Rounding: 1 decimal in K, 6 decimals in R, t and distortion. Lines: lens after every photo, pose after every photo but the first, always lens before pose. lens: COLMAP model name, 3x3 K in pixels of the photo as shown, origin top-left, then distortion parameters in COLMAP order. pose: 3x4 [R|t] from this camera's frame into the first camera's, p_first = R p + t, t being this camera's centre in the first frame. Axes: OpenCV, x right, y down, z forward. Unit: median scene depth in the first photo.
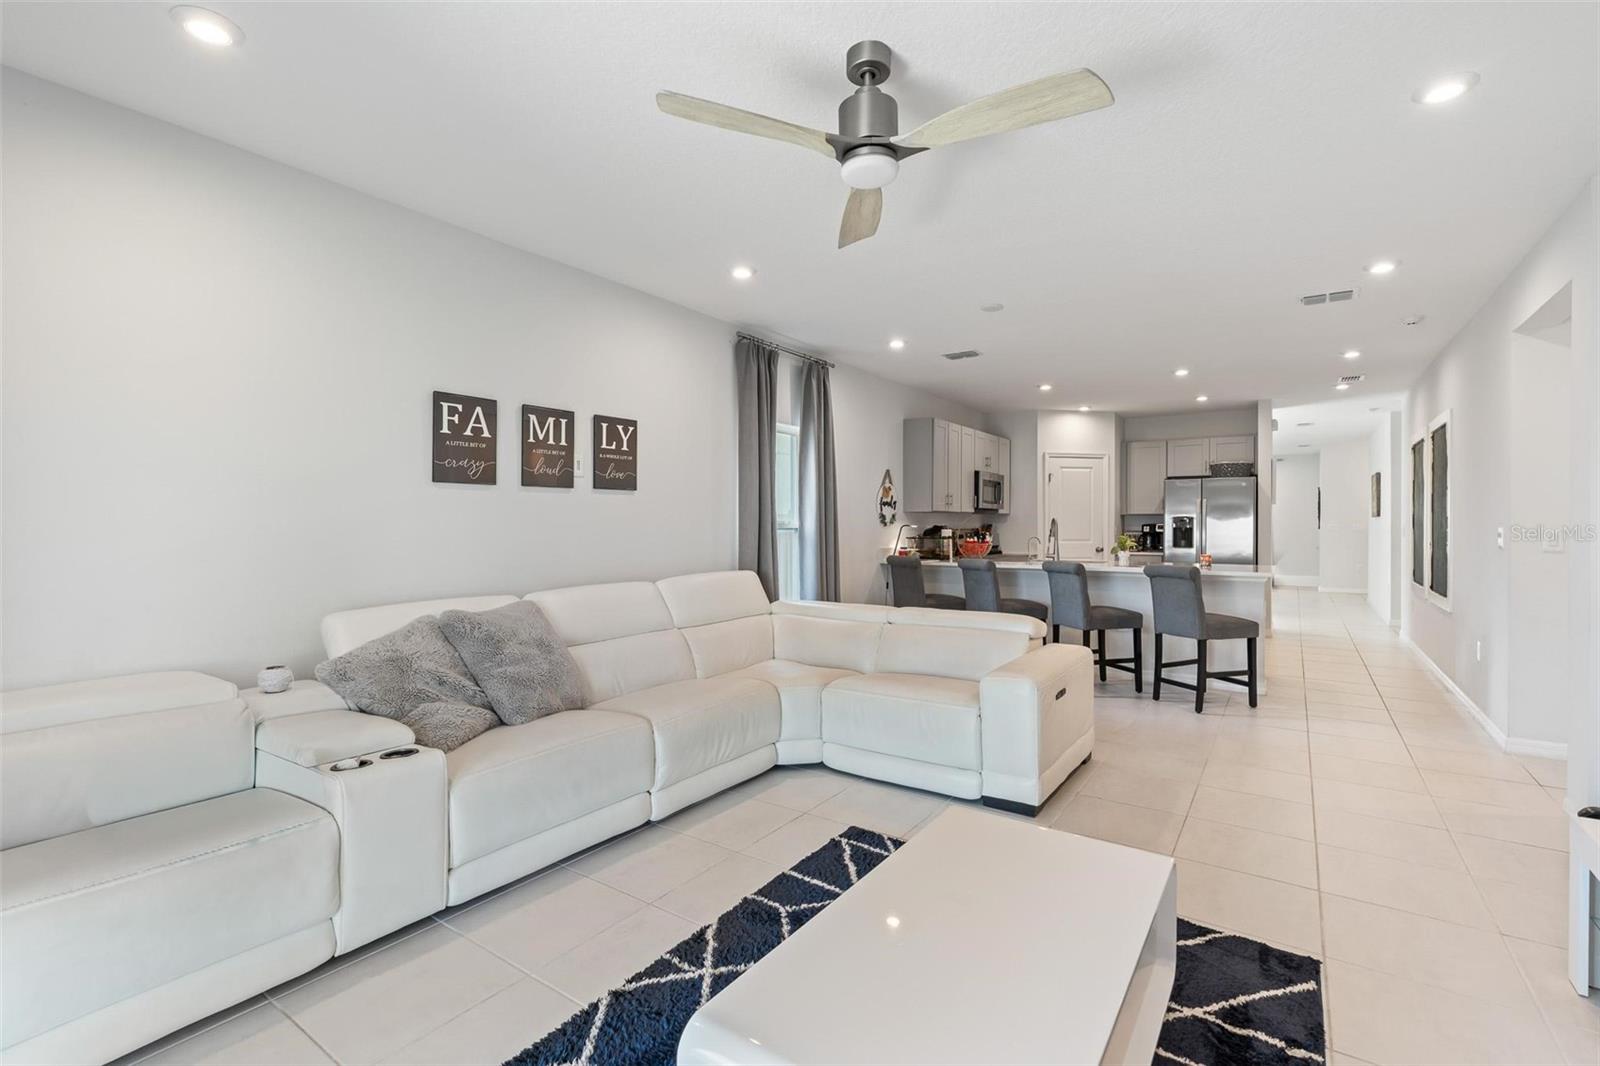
lens RADIAL K [[724.7, 0, 800.0], [0, 724.7, 533.0], [0, 0, 1]] dist [-0.003782, 0.000167]
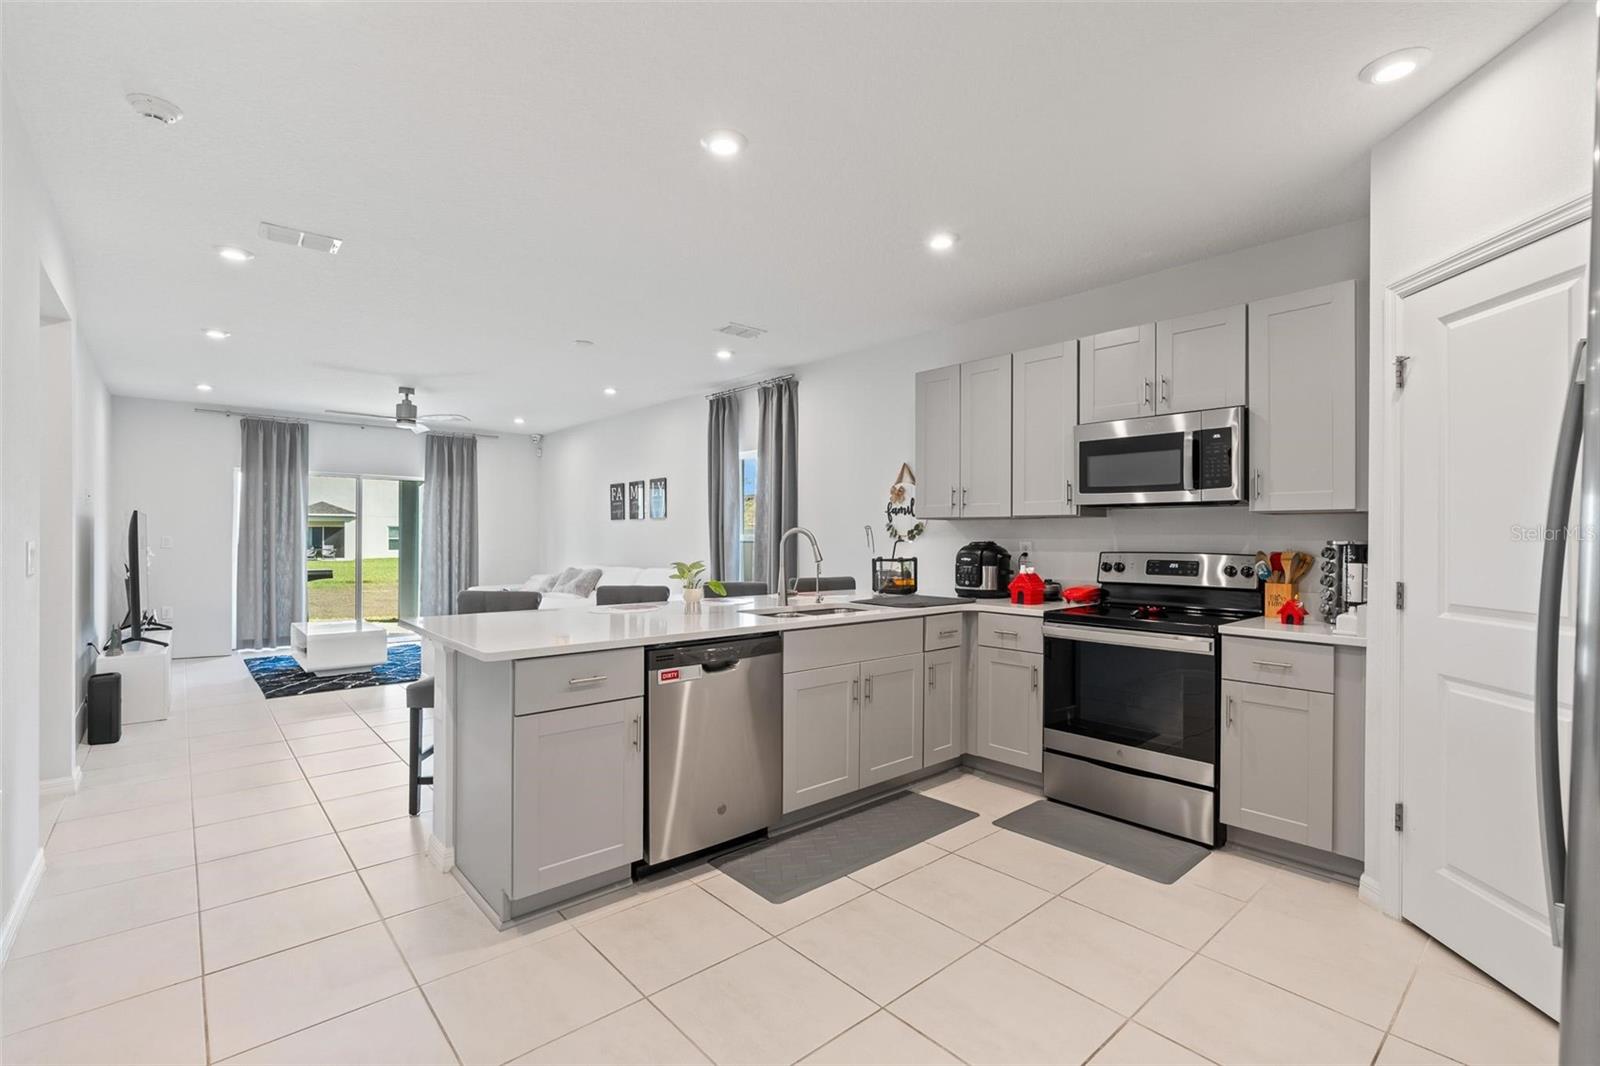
lens RADIAL K [[715.2, 0, 799.2], [0, 715.2, 537.3], [0, 0, 1]] dist [-0.004748, -0.000123]
pose [[-0.250242, -0.000557, -0.968183, 0.844423], [-0.017789, 0.999834, 0.004022, -0.014622], [0.968020, 0.018229, -0.250210, 1.084401]]
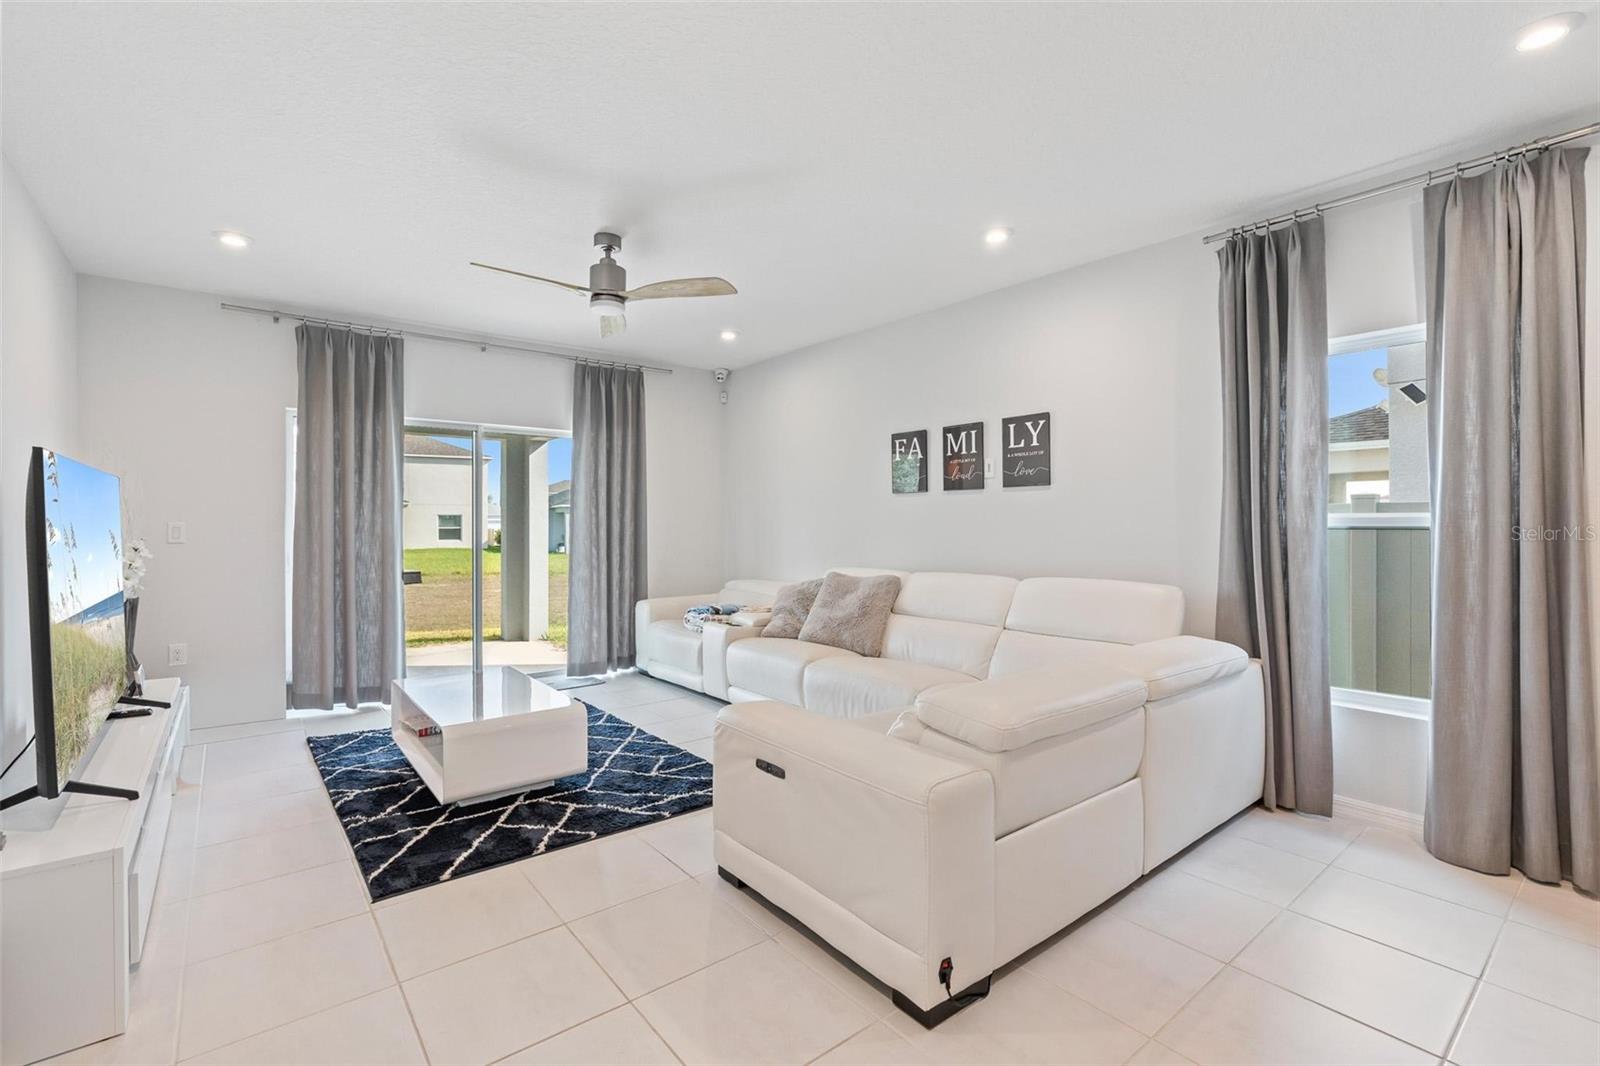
lens RADIAL K [[719.0, 0, 796.6], [0, 719.0, 534.8], [0, 0, 1]] dist [-0.004412, 0.000289]
pose [[-0.294590, 0.013005, -0.955535, 0.485763], [-0.013959, 0.999742, 0.017911, -0.003362], [0.955522, 0.018615, -0.294332, 0.600242]]
